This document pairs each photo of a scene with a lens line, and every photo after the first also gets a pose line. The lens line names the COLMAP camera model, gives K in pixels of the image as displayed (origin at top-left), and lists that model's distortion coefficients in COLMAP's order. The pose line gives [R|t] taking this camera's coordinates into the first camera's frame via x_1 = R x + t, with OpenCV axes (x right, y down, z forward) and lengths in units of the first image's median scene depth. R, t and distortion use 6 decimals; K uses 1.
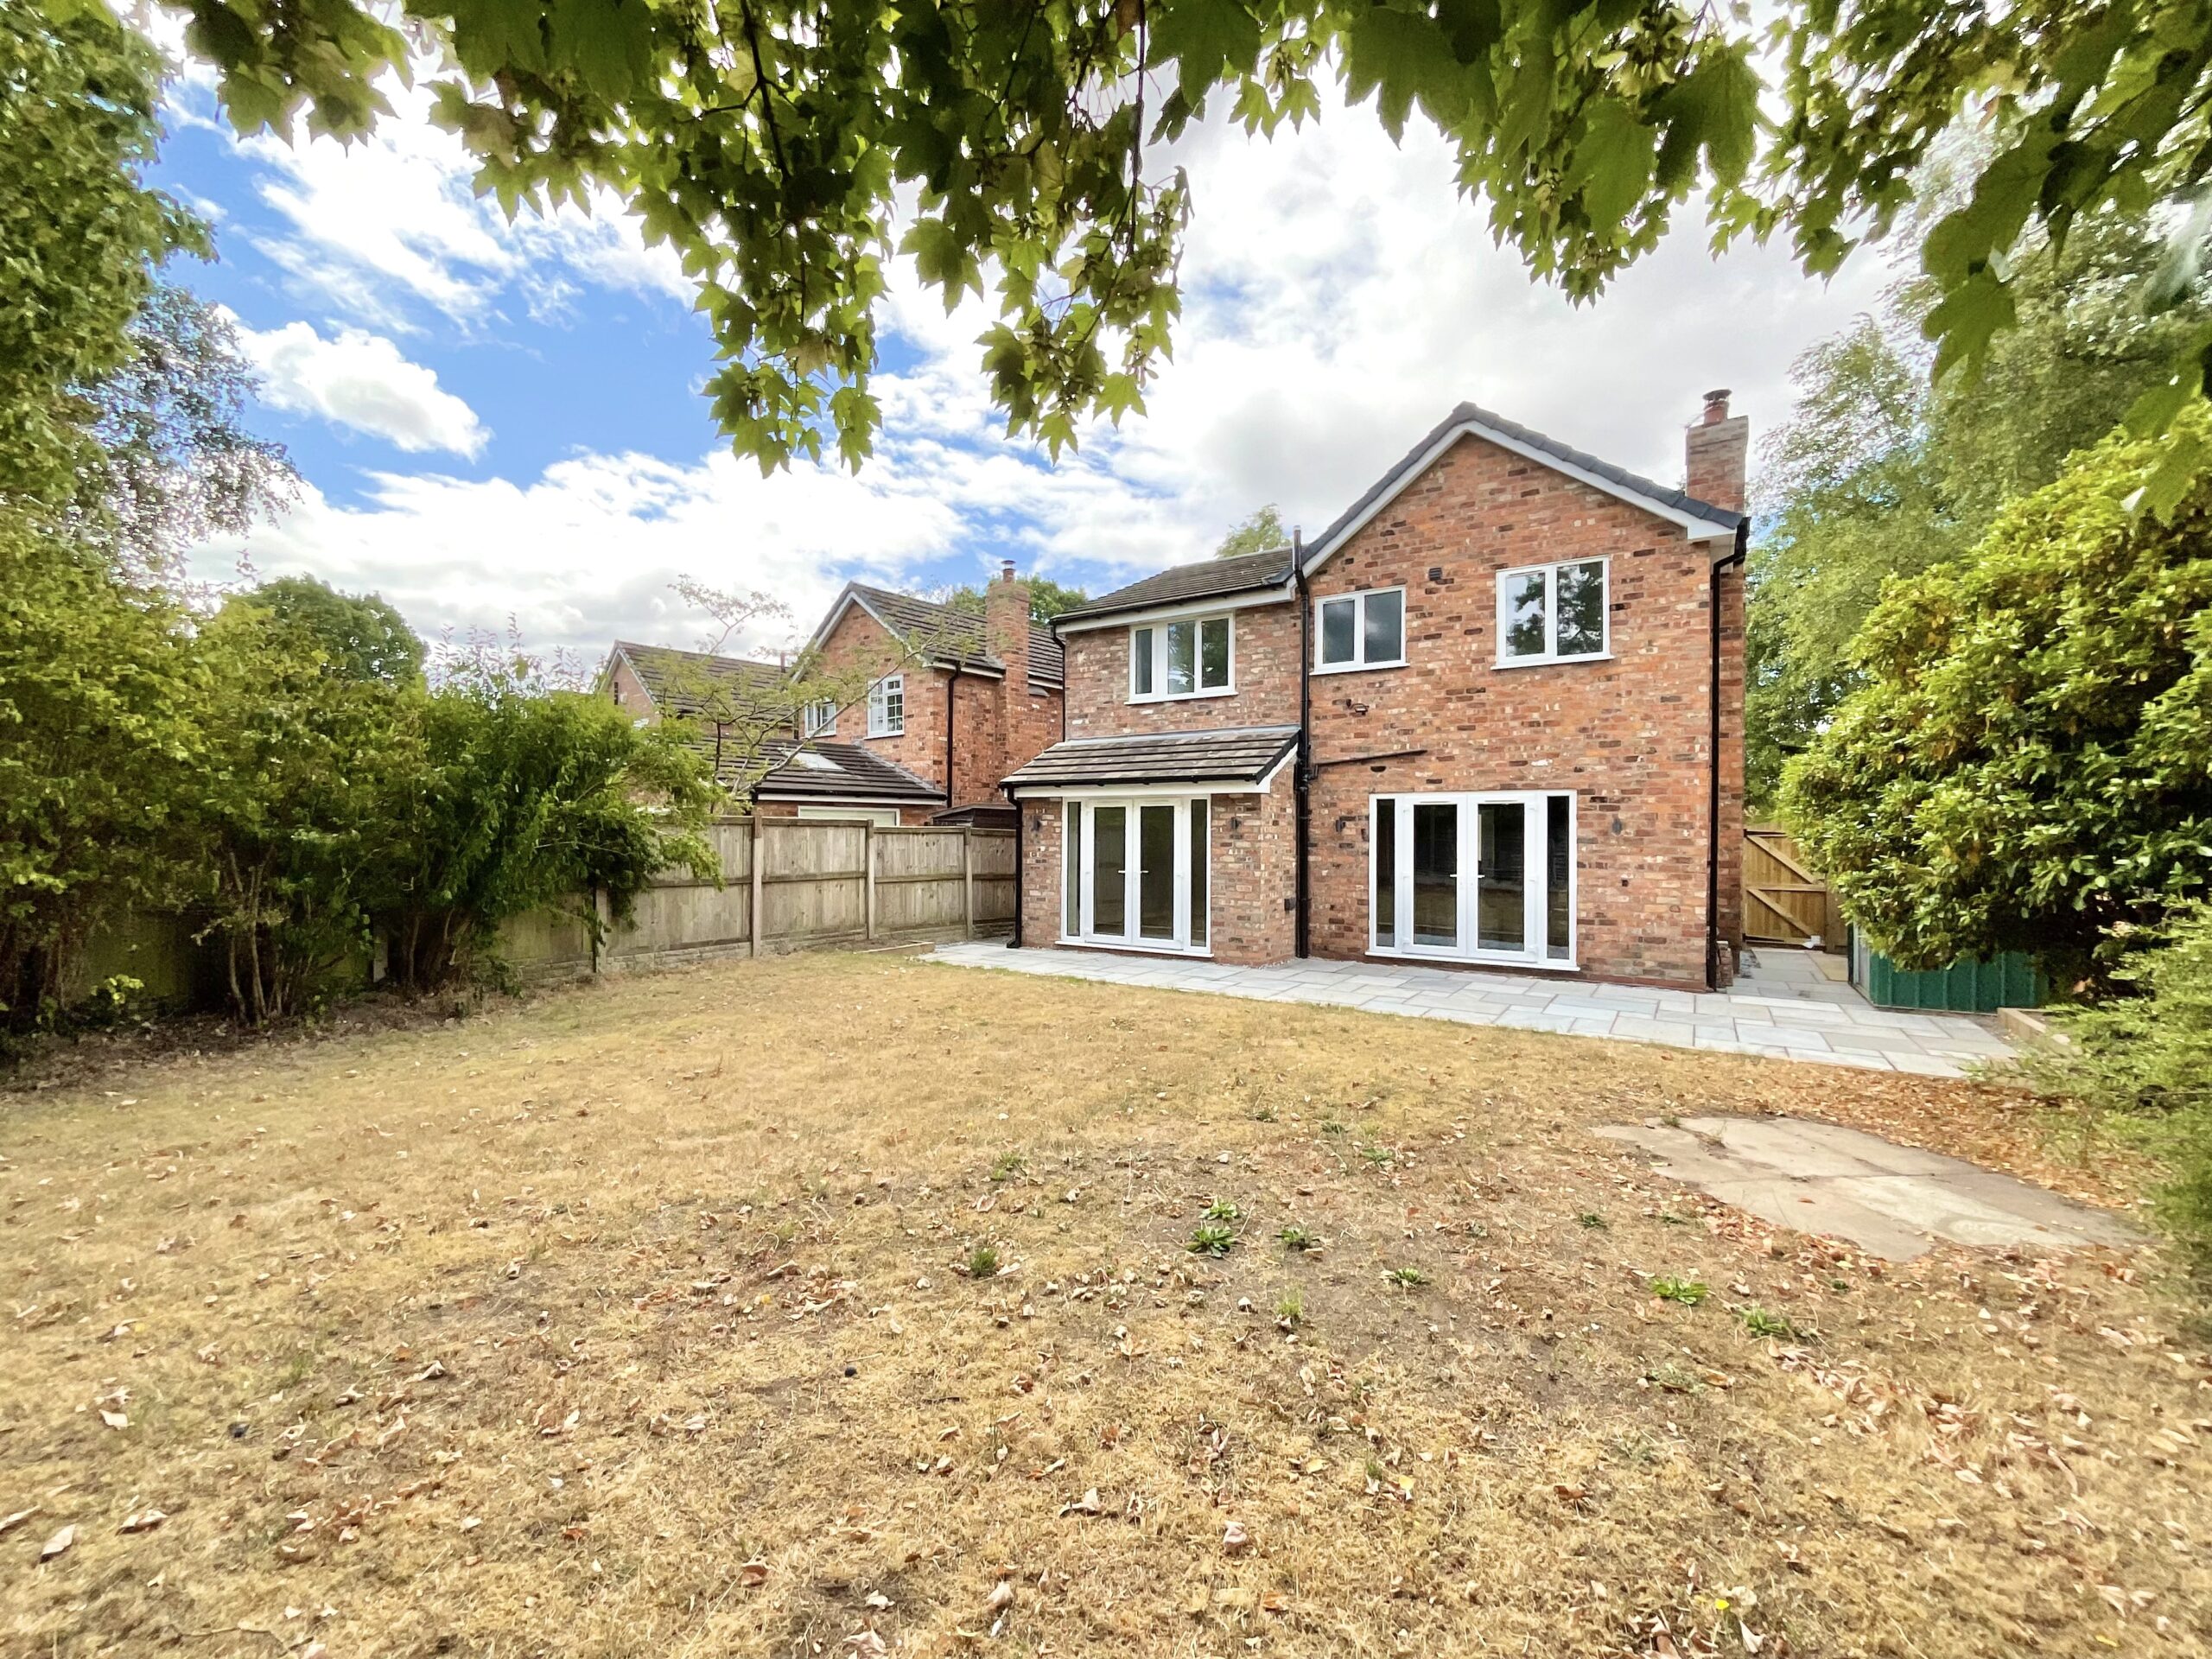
lens RADIAL K [[907.7, 0, 1097.5], [0, 907.7, 829.3], [0, 0, 1]] dist [0.000947, 0.000955]
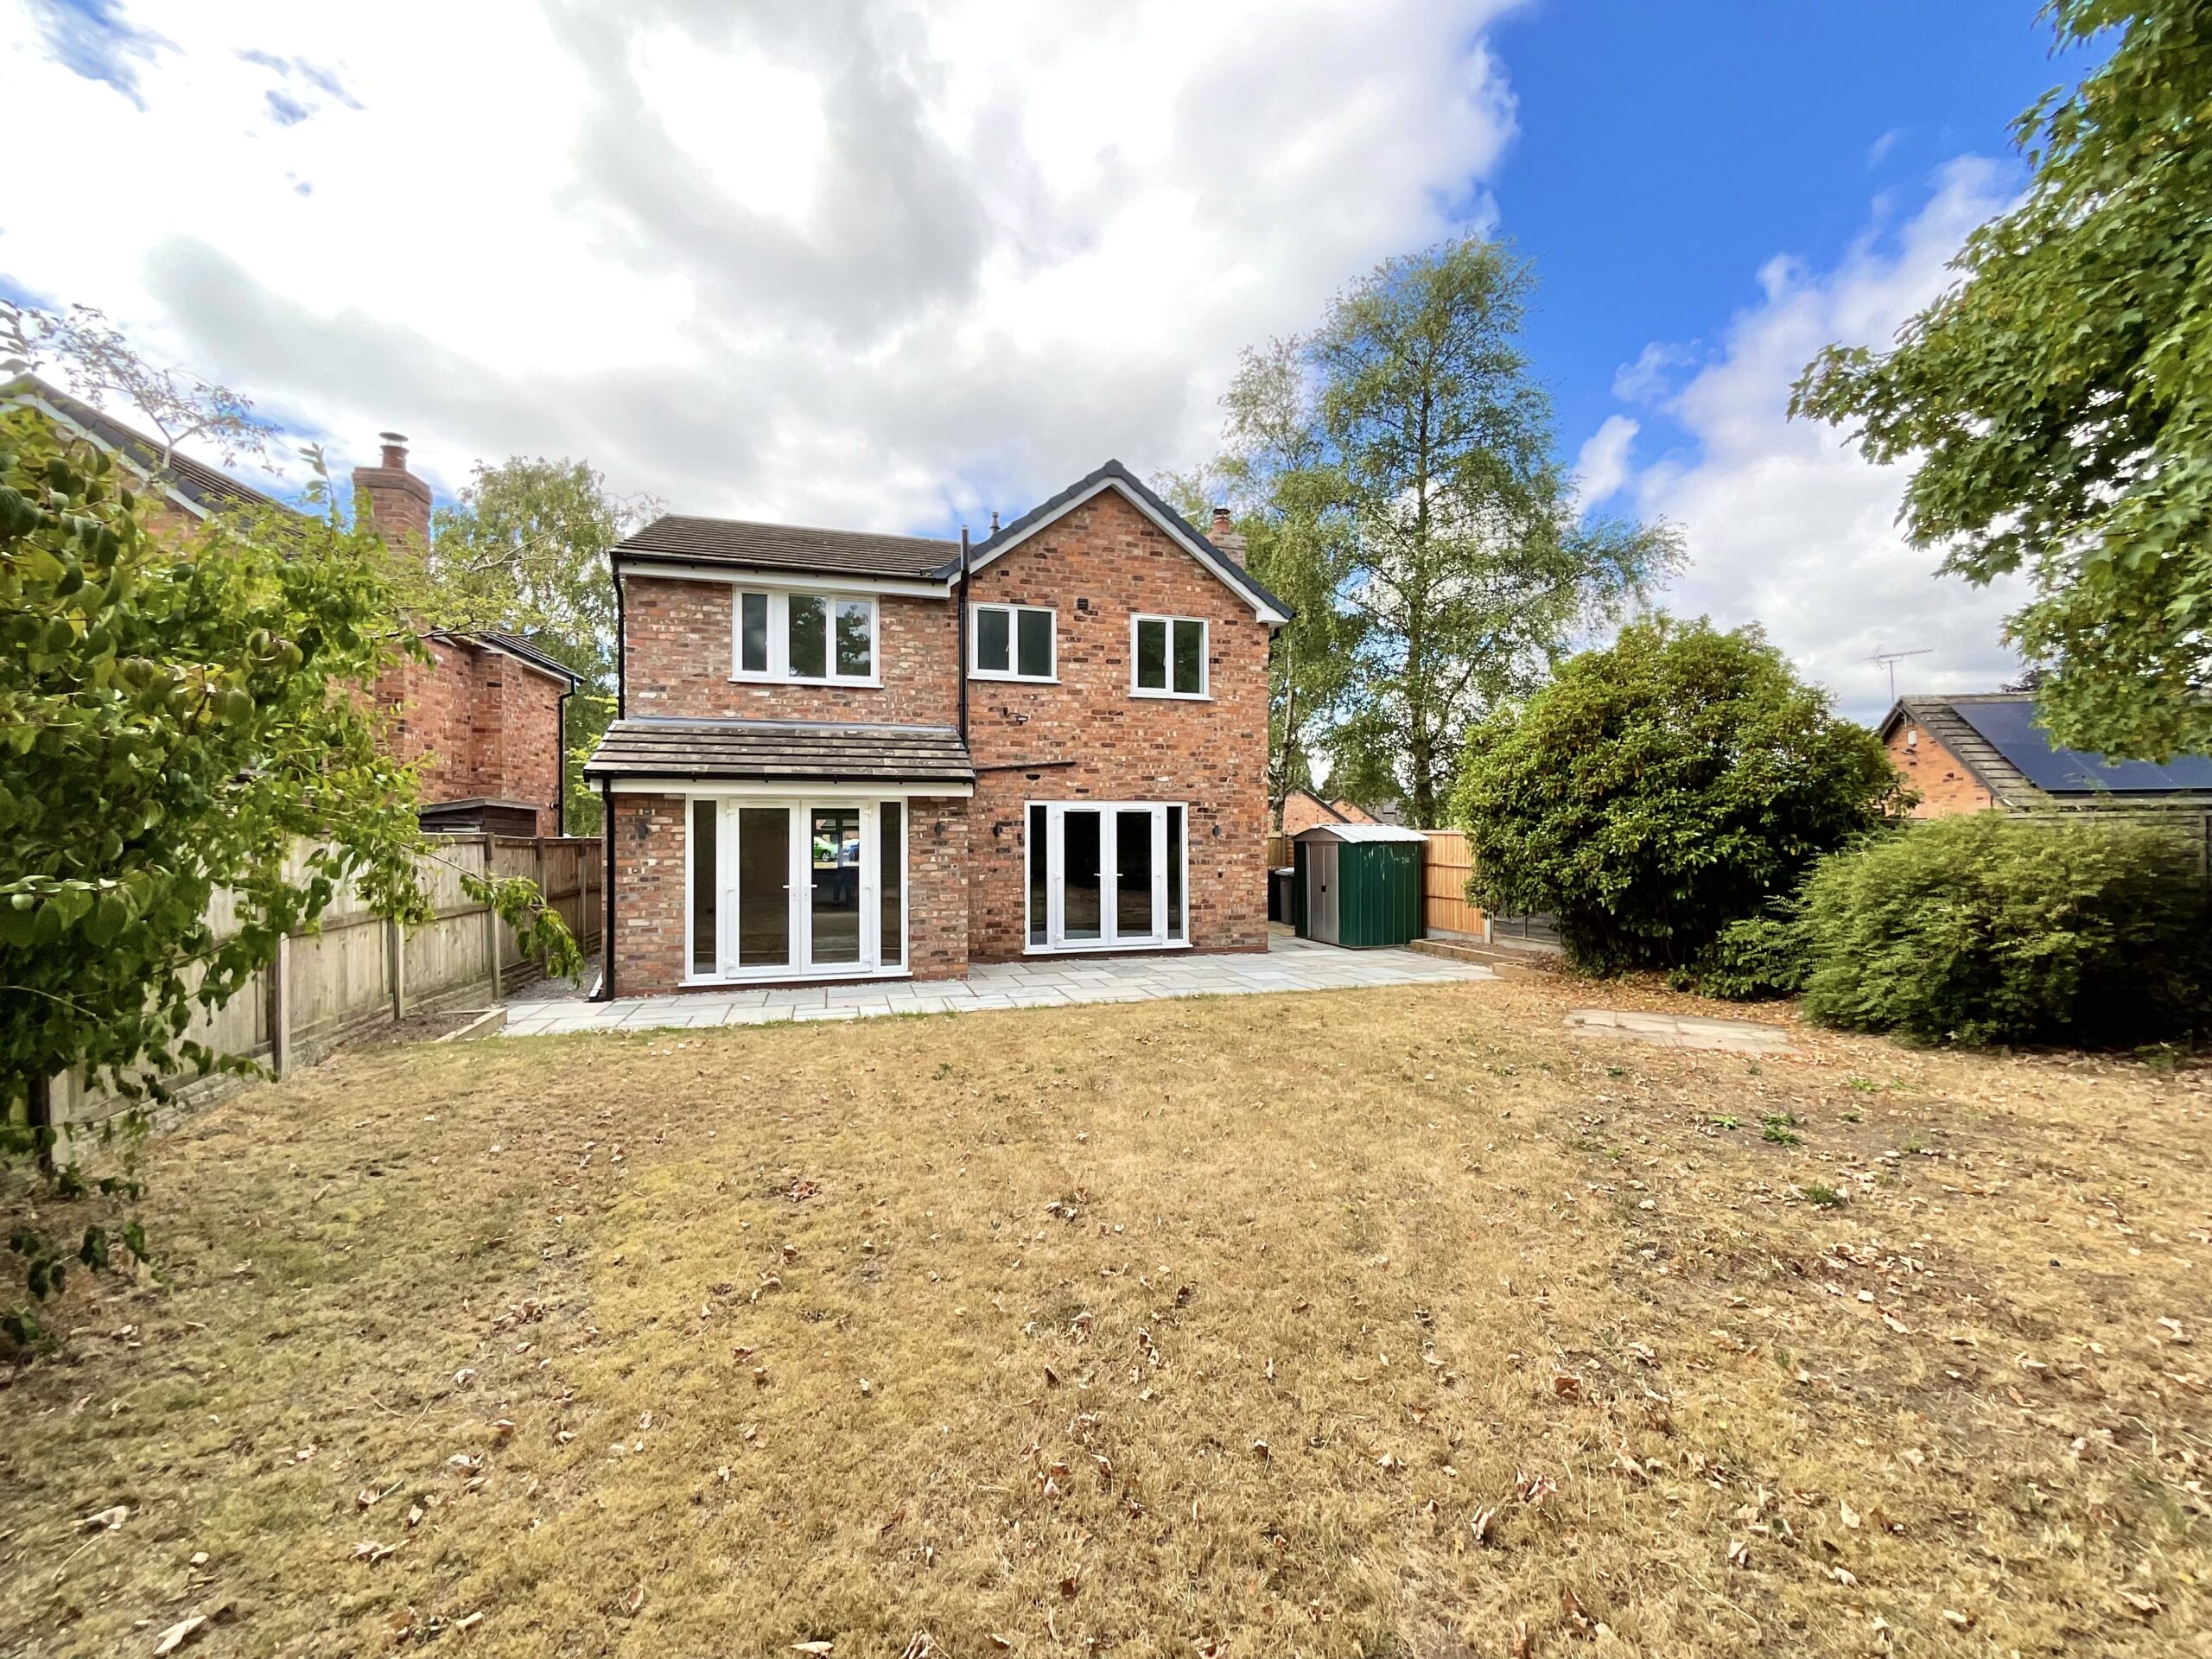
lens RADIAL K [[907.7, 0, 1112.1], [0, 907.7, 835.3], [0, 0, 1]] dist [0.000947, 0.000955]
pose [[0.631574, -0.004826, 0.775300, -0.459222], [0.003673, 0.999988, 0.003233, -0.001985], [-0.775307, 0.000806, 0.631584, 0.268417]]
